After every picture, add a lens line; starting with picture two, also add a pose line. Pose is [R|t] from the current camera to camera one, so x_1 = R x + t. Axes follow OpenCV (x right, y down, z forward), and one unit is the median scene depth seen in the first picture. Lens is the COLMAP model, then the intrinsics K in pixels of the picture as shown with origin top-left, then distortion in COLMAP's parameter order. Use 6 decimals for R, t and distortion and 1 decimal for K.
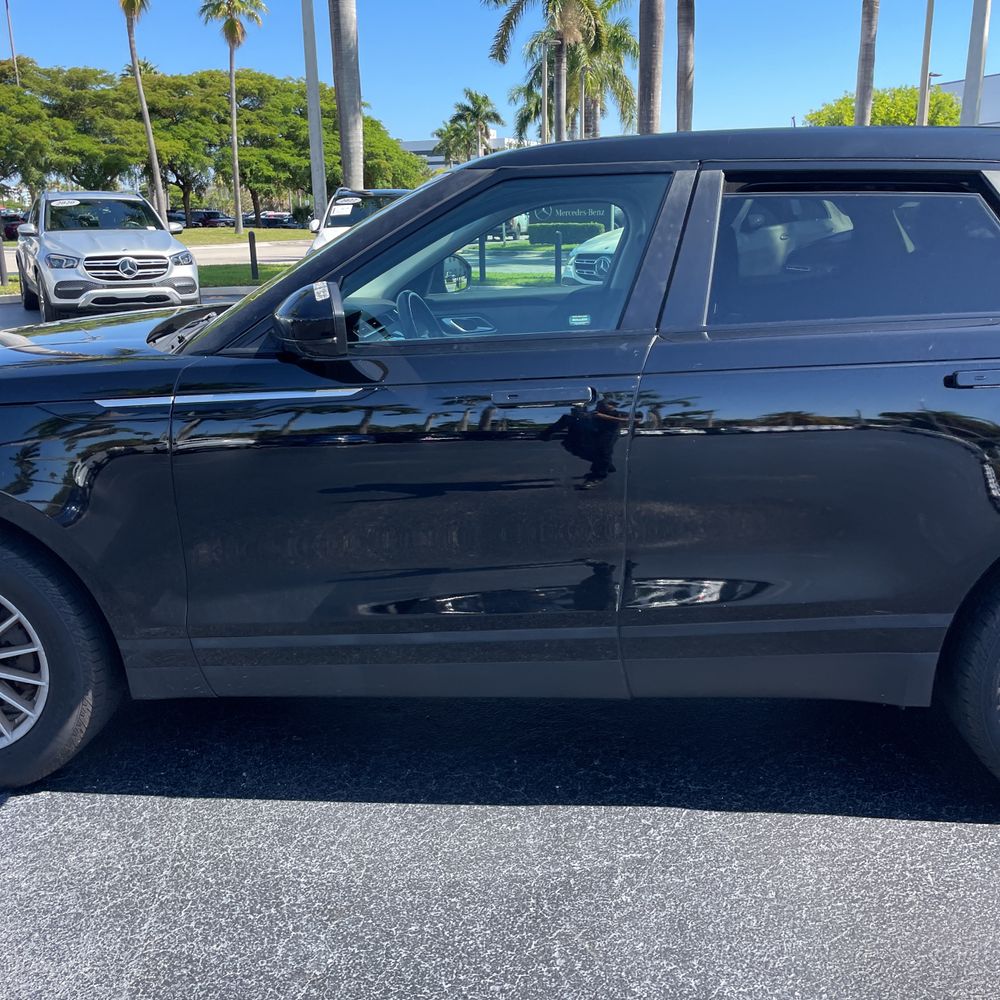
lens RADIAL K [[1015.8, 0, 499.5], [0, 1015.8, 516.2], [0, 0, 1]] dist [0.125106, -0.176079]
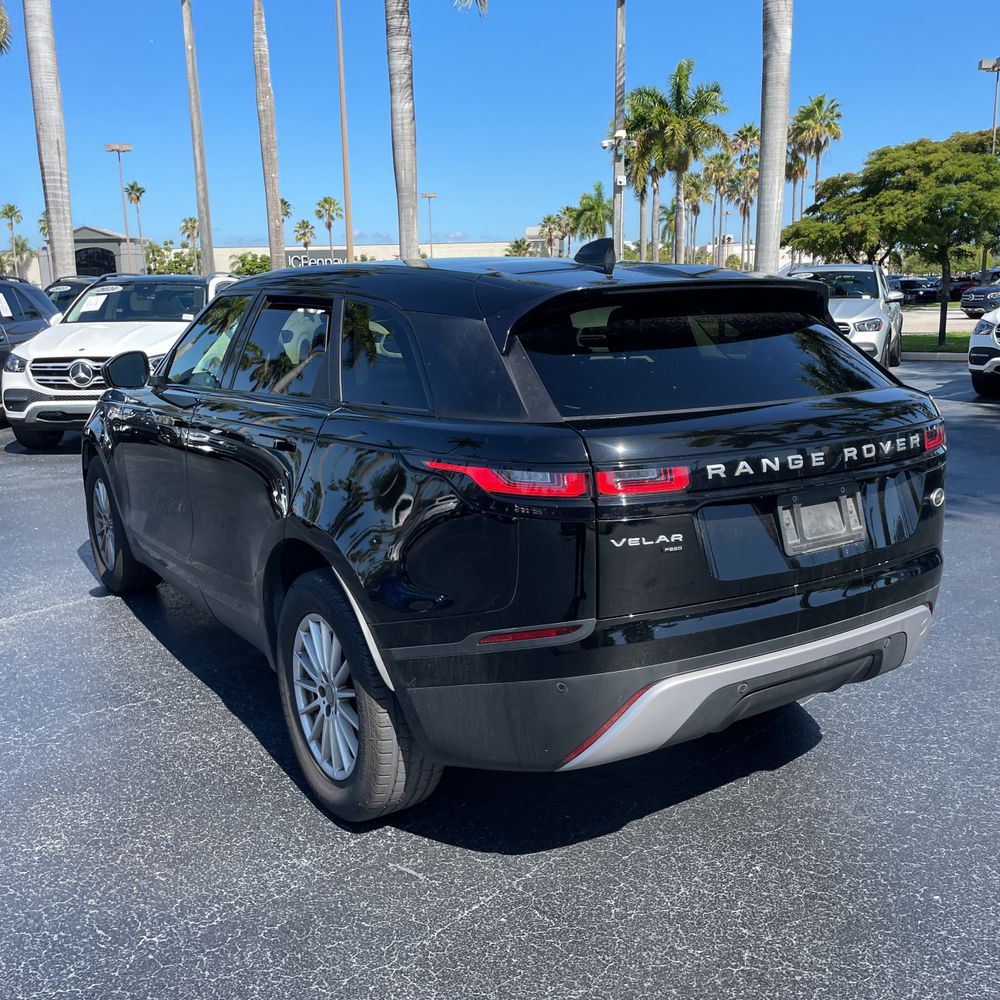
lens RADIAL K [[1029.7, 0, 492.3], [0, 1029.7, 499.1], [0, 0, 1]] dist [0.085838, -0.110885]
pose [[0.588560, 0.162589, -0.791936, 0.124965], [-0.216108, 0.975563, 0.039679, -0.012228], [0.779034, 0.147790, 0.609314, 0.025922]]
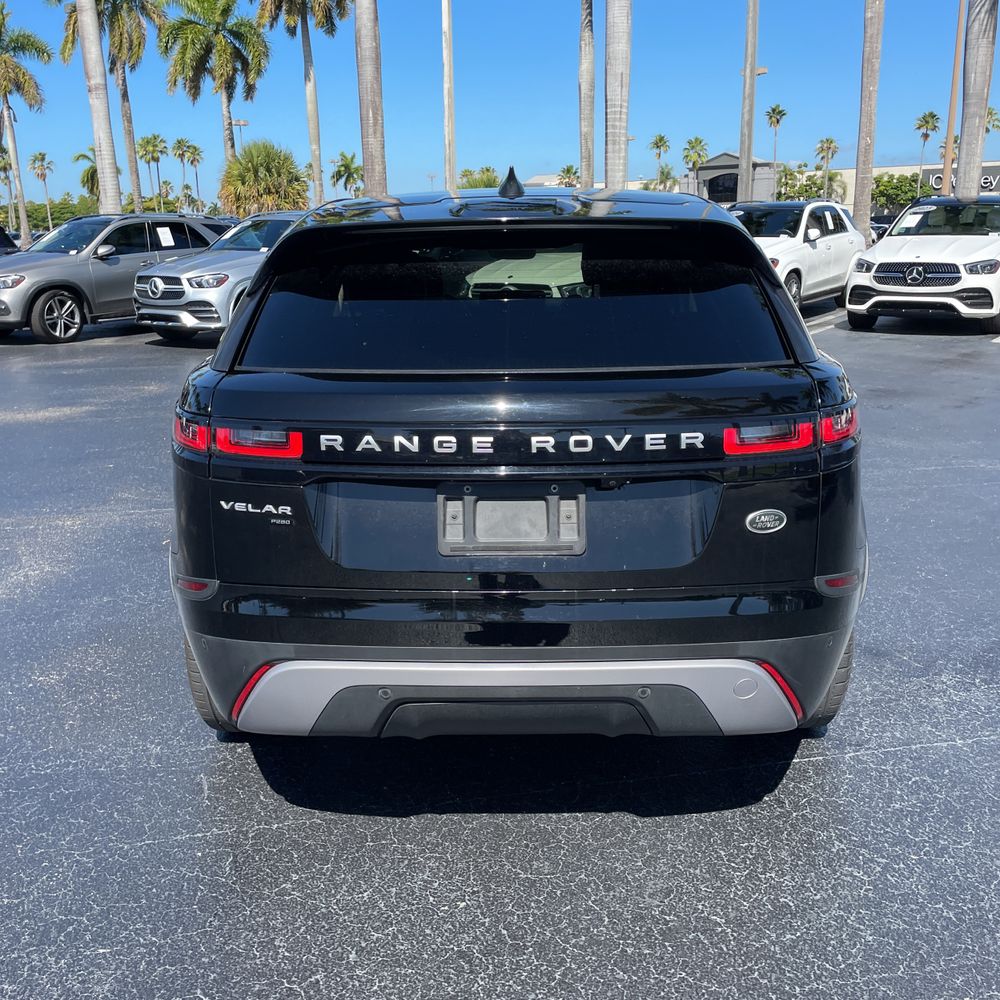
lens RADIAL K [[1018.5, 0, 479.7], [0, 1018.5, 499.4], [0, 0, 1]] dist [0.089028, -0.121725]
pose [[0.011826, 0.269994, -0.962789, 0.137831], [-0.264525, 0.929398, 0.257381, -0.029876], [0.964306, 0.251638, 0.082411, 0.086235]]
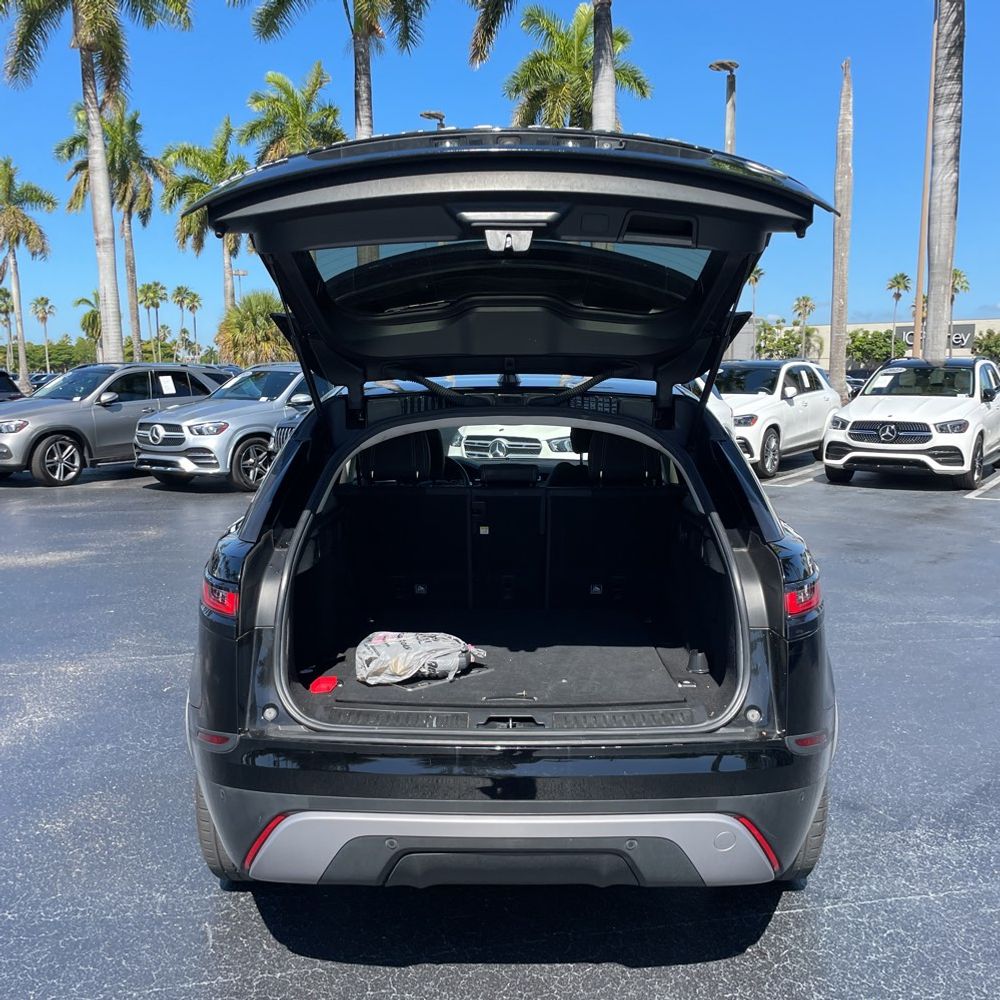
lens RADIAL K [[1023.8, 0, 481.9], [0, 1023.8, 516.1], [0, 0, 1]] dist [0.085353, -0.118888]
pose [[0.024265, 0.153226, -0.987893, 0.145088], [-0.278121, 0.950208, 0.140550, -0.033069], [0.960240, 0.271343, 0.065672, 0.084078]]
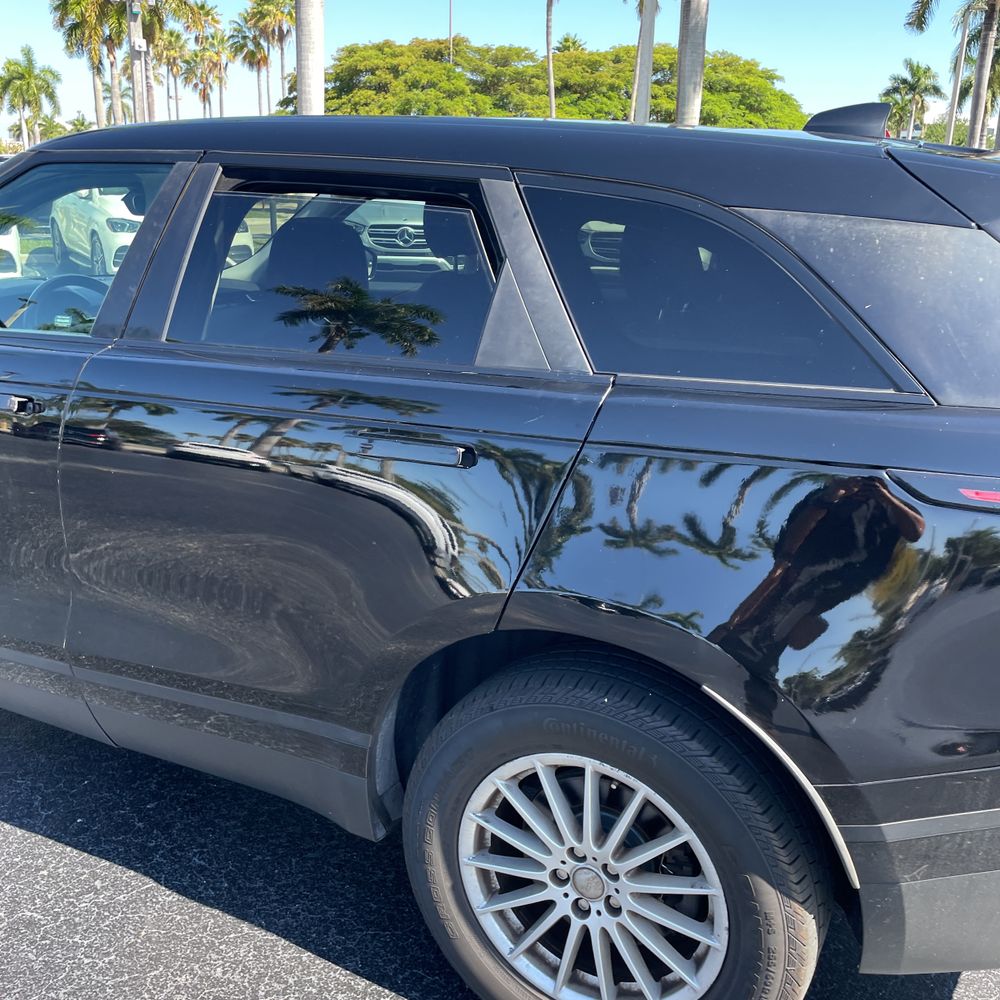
lens RADIAL K [[1034.5, 0, 500.0], [0, 1034.5, 500.0], [0, 0, 1]] dist [0.044102, -0.033689]
pose [[0.915364, 0.151347, -0.373099, 0.058046], [-0.149269, 0.988190, 0.034639, -0.009108], [0.373935, 0.023985, 0.927145, 0.021327]]
